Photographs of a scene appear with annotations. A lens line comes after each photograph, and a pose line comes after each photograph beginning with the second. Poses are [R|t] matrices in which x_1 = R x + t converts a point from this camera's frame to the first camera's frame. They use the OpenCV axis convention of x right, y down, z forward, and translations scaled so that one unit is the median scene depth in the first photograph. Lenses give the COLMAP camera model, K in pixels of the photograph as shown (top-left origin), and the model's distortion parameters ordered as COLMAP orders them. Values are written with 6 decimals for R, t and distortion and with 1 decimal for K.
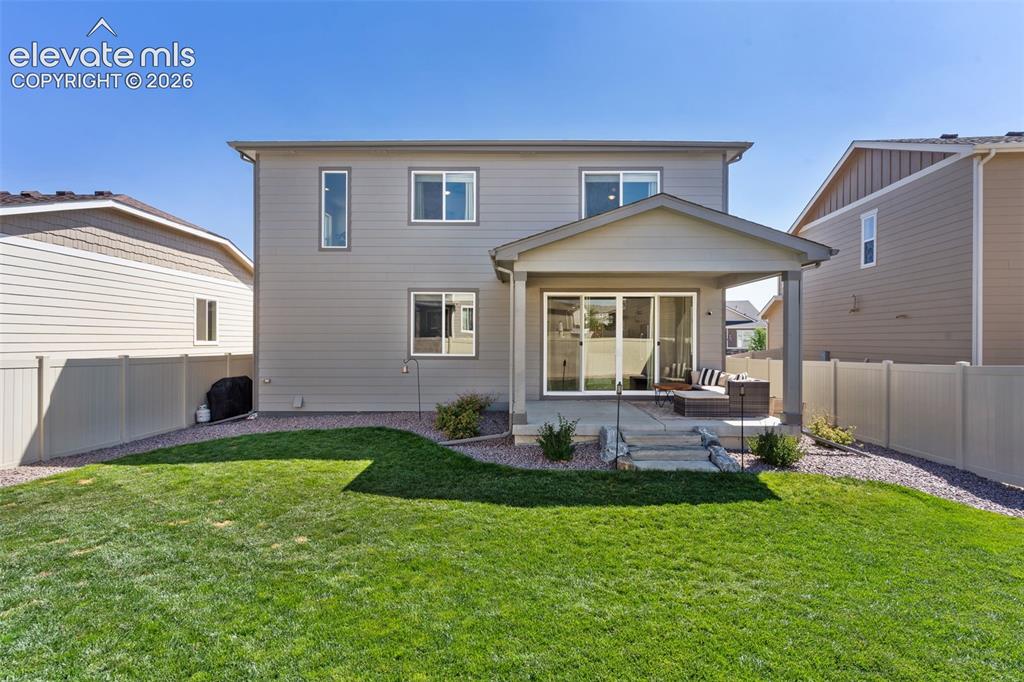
lens RADIAL K [[512.7, 0, 517.4], [0, 512.7, 344.2], [0, 0, 1]] dist [-0.001499, -0.000810]
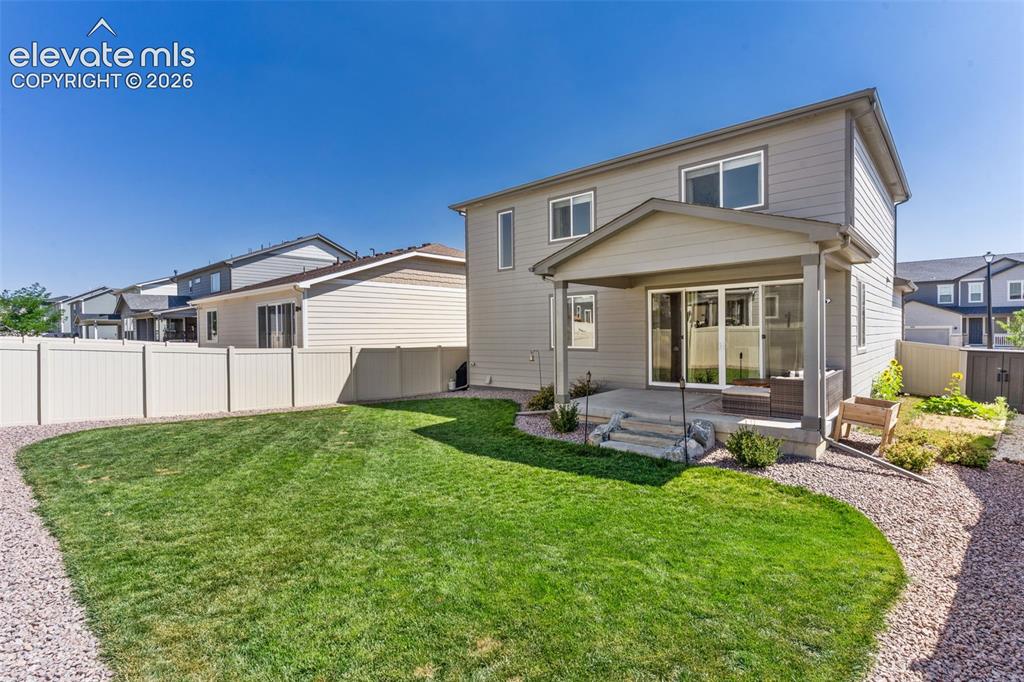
lens RADIAL K [[512.7, 0, 514.5], [0, 512.7, 345.5], [0, 0, 1]] dist [-0.001499, -0.000810]
pose [[0.733504, 0.004463, -0.679670, 0.583106], [0.008456, 0.999841, 0.015691, -0.003576], [0.679632, -0.017257, 0.733350, 0.010868]]
